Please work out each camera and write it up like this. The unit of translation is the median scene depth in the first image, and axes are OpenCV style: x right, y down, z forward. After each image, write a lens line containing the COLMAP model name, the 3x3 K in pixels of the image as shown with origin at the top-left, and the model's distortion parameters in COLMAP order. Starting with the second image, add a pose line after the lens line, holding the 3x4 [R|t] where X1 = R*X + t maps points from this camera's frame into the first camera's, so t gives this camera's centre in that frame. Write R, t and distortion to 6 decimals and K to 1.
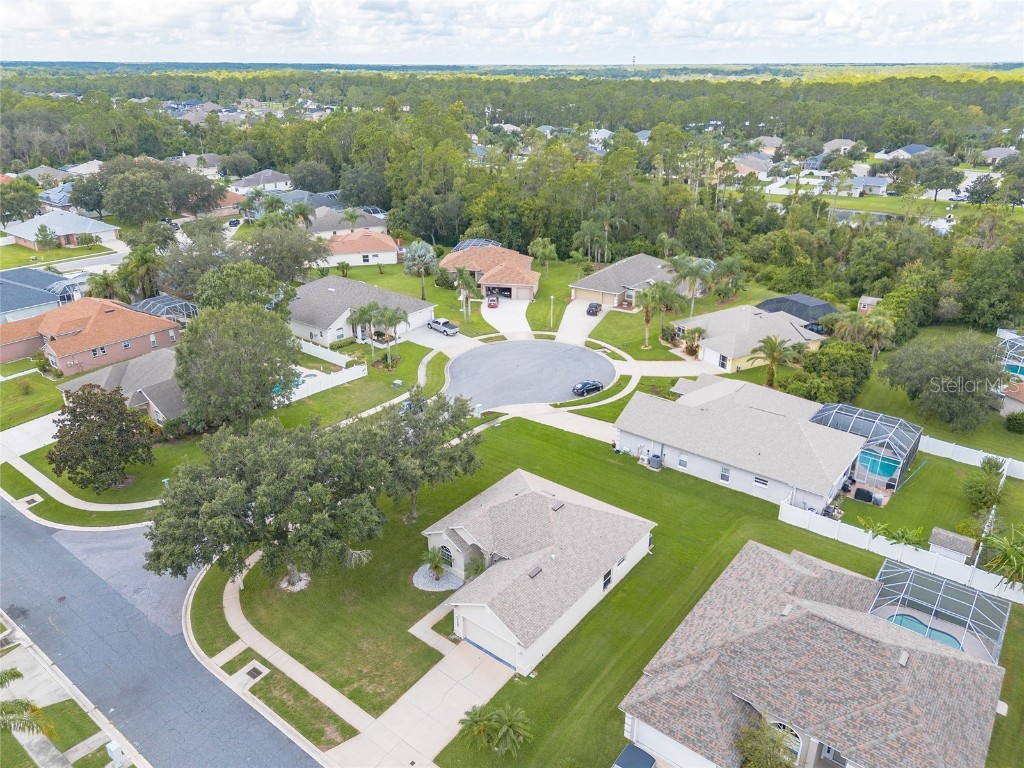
lens RADIAL K [[723.6, 0, 511.6], [0, 723.6, 386.5], [0, 0, 1]] dist [0.063457, -0.051261]
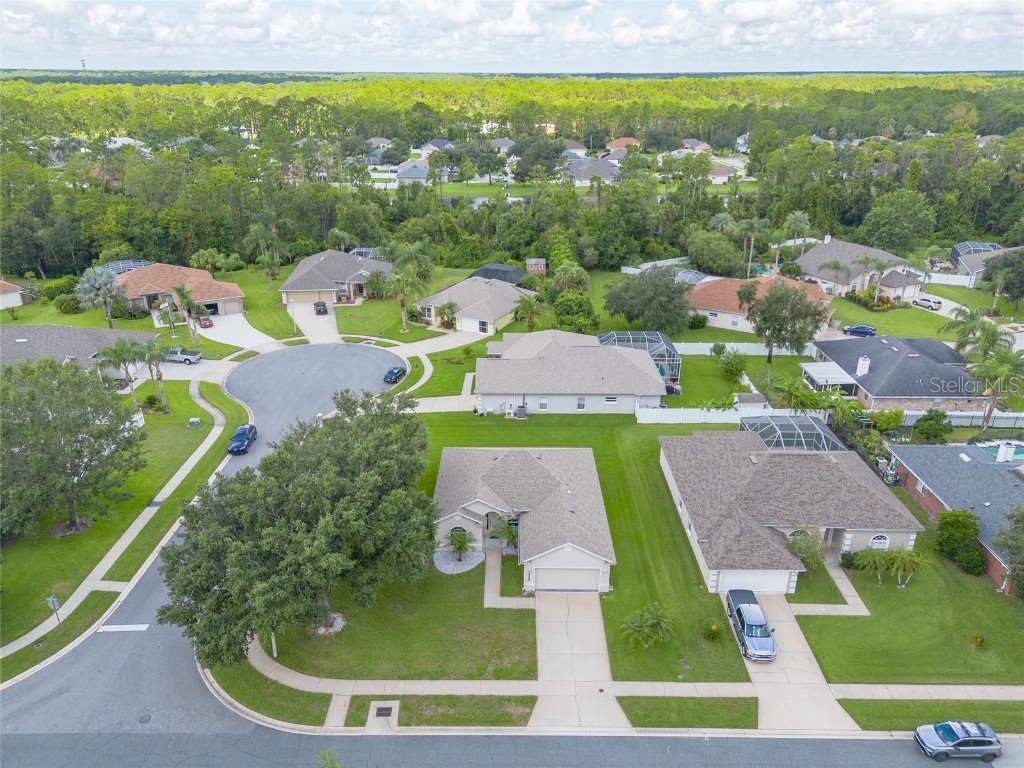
lens RADIAL K [[723.6, 0, 512.2], [0, 723.6, 381.3], [0, 0, 1]] dist [0.063457, -0.051261]
pose [[0.789243, -0.237452, 0.566315, -0.311374], [0.245091, 0.967382, 0.064046, -0.012324], [-0.563051, 0.088250, 0.821697, 0.061772]]
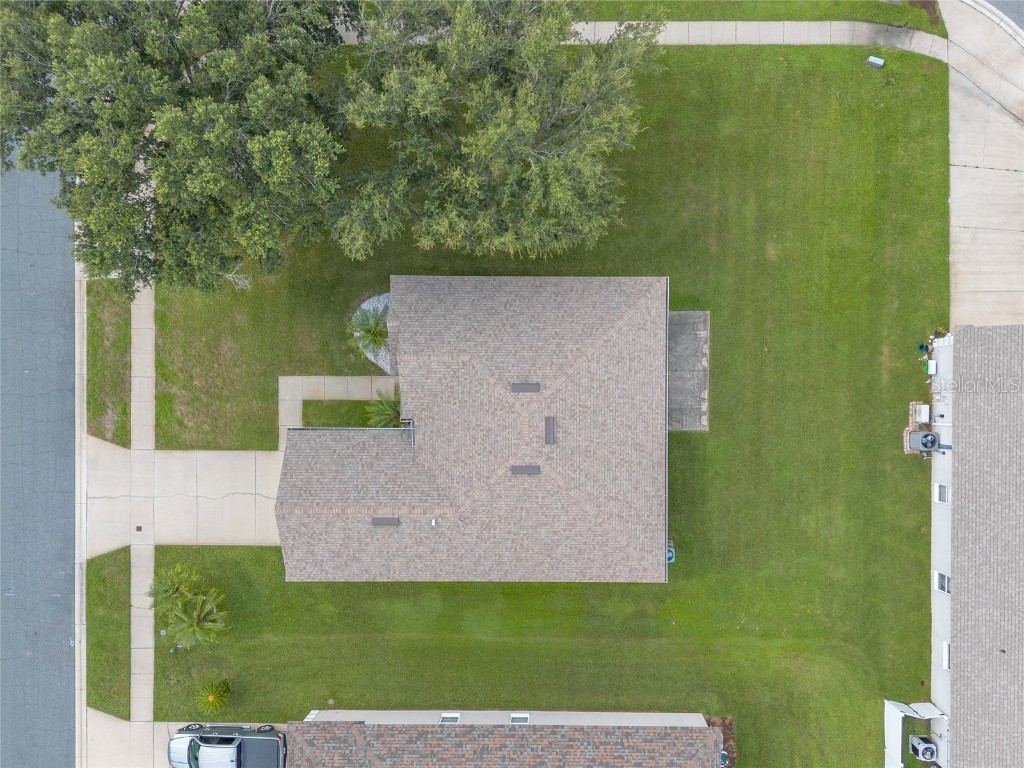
lens RADIAL K [[723.6, 0, 527.6], [0, 723.6, 442.4], [0, 0, 1]] dist [0.063457, -0.051261]
pose [[0.611993, 0.790854, -0.003823, 0.028558], [-0.306465, 0.241605, 0.920710, -0.188190], [0.729070, -0.562297, 0.390230, 0.442222]]
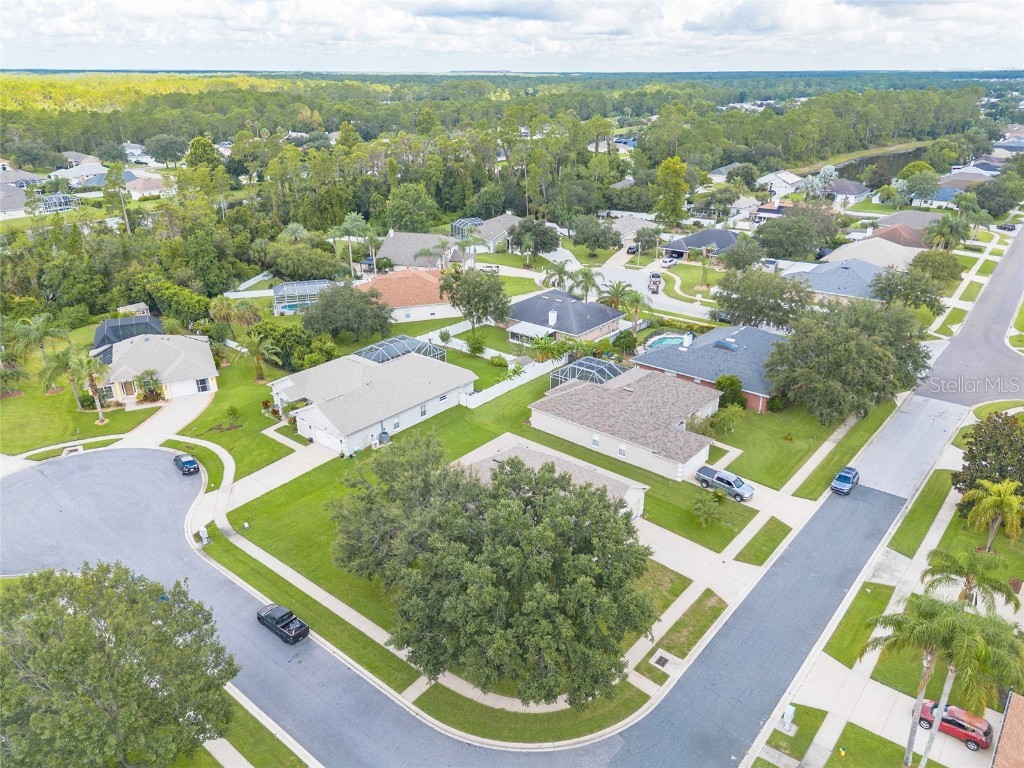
lens RADIAL K [[723.6, 0, 512.6], [0, 723.6, 384.3], [0, 0, 1]] dist [0.063457, -0.051261]
pose [[0.028842, -0.392496, 0.919301, -0.573021], [0.400912, 0.847013, 0.349055, -0.201115], [-0.915663, 0.358491, 0.181786, 0.416881]]
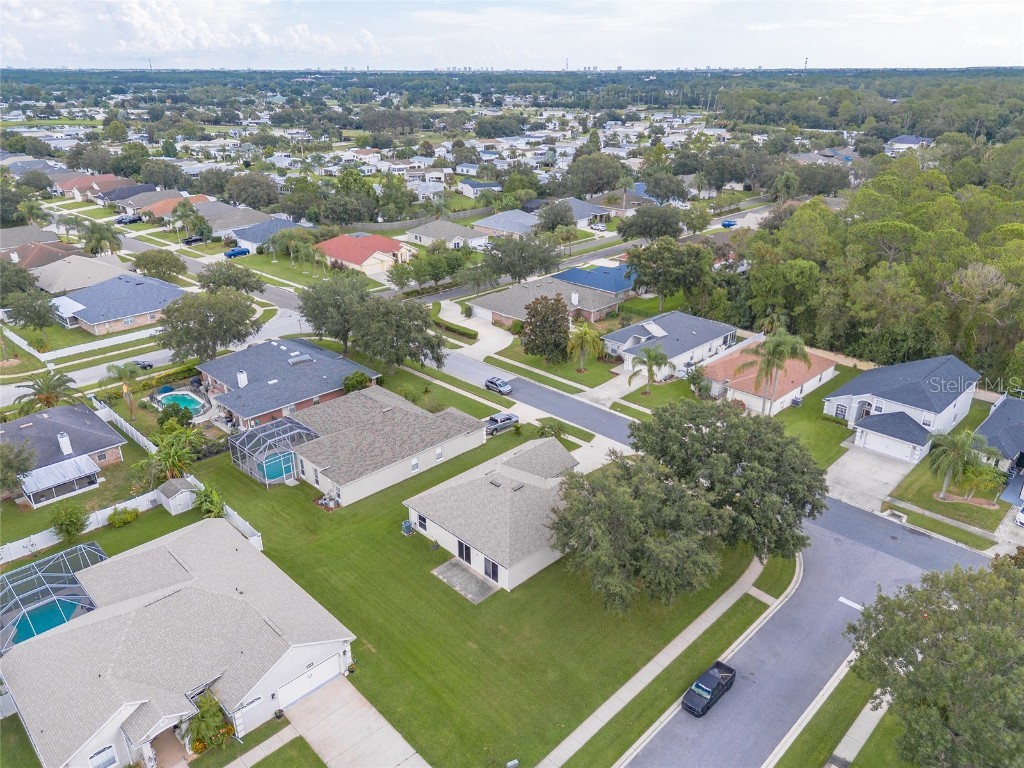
lens RADIAL K [[723.6, 0, 510.7], [0, 723.6, 385.3], [0, 0, 1]] dist [0.063457, -0.051261]
pose [[-0.992164, -0.047799, 0.115440, -0.055946], [0.051973, 0.682312, 0.729211, -0.450553], [-0.113621, 0.729497, -0.674481, 0.944618]]
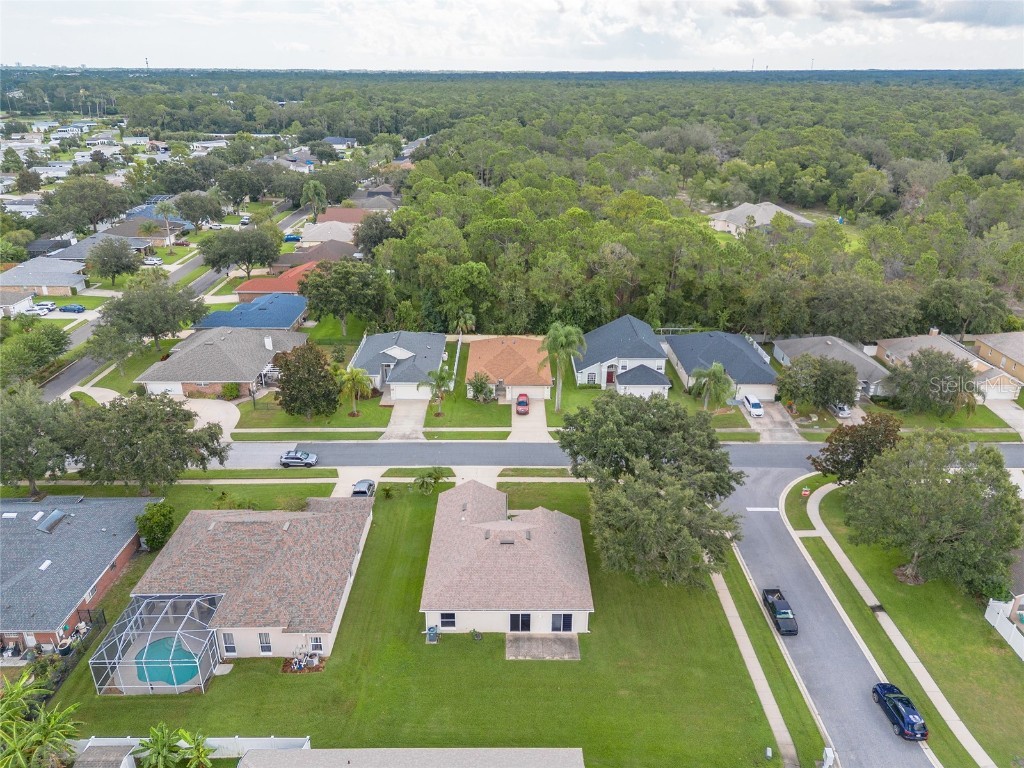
lens RADIAL K [[723.6, 0, 509.0], [0, 723.6, 384.9], [0, 0, 1]] dist [0.063457, -0.051261]
pose [[-0.786260, 0.241752, -0.568639, 0.347356], [-0.251701, 0.715157, 0.652071, -0.416043], [0.564306, 0.655825, -0.501450, 0.794626]]
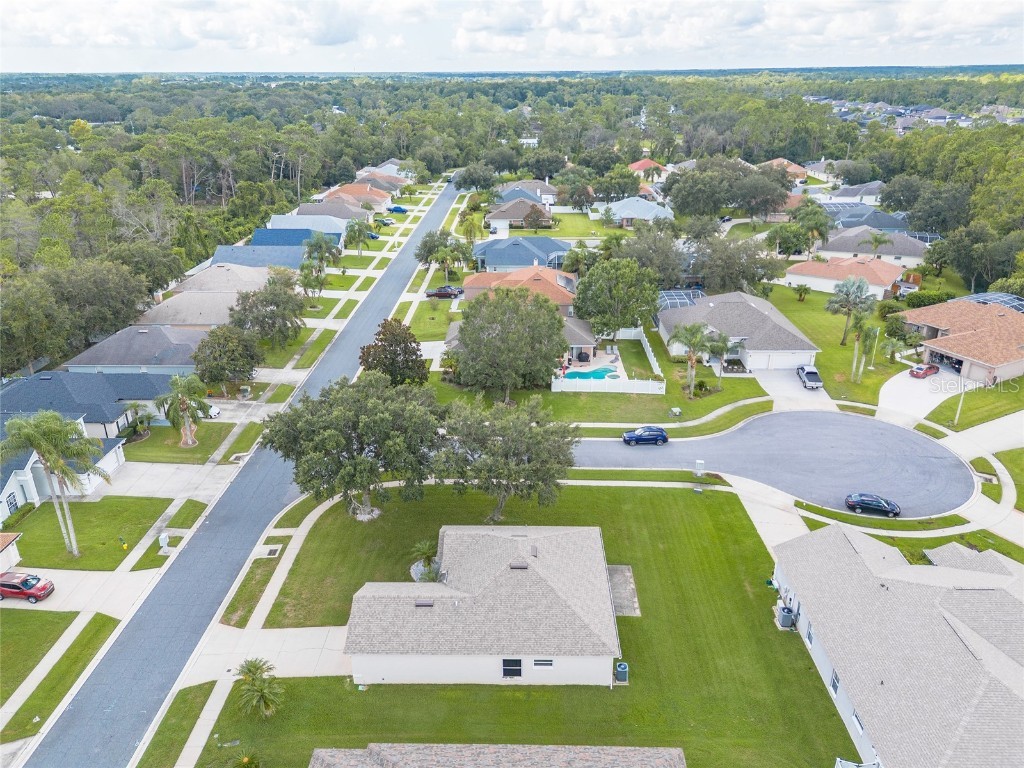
lens RADIAL K [[723.6, 0, 510.0], [0, 723.6, 386.2], [0, 0, 1]] dist [0.063457, -0.051261]
pose [[0.598401, 0.311296, -0.738248, 0.356568], [-0.315078, 0.938624, 0.140396, -0.089462], [0.736642, 0.148593, 0.659757, 0.207085]]
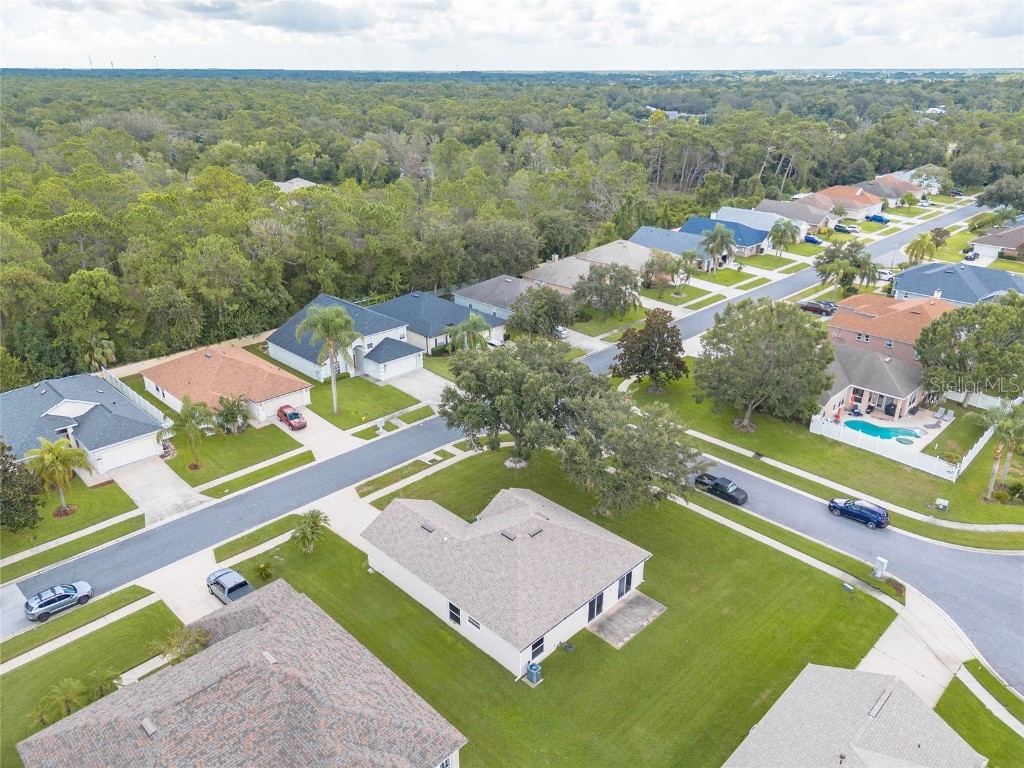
lens RADIAL K [[723.6, 0, 512.3], [0, 723.6, 383.6], [0, 0, 1]] dist [0.063457, -0.051261]
pose [[-0.119259, 0.389464, -0.913288, 0.460706], [-0.401310, 0.822456, 0.403133, -0.203578], [0.908145, 0.414589, 0.058210, 0.482162]]
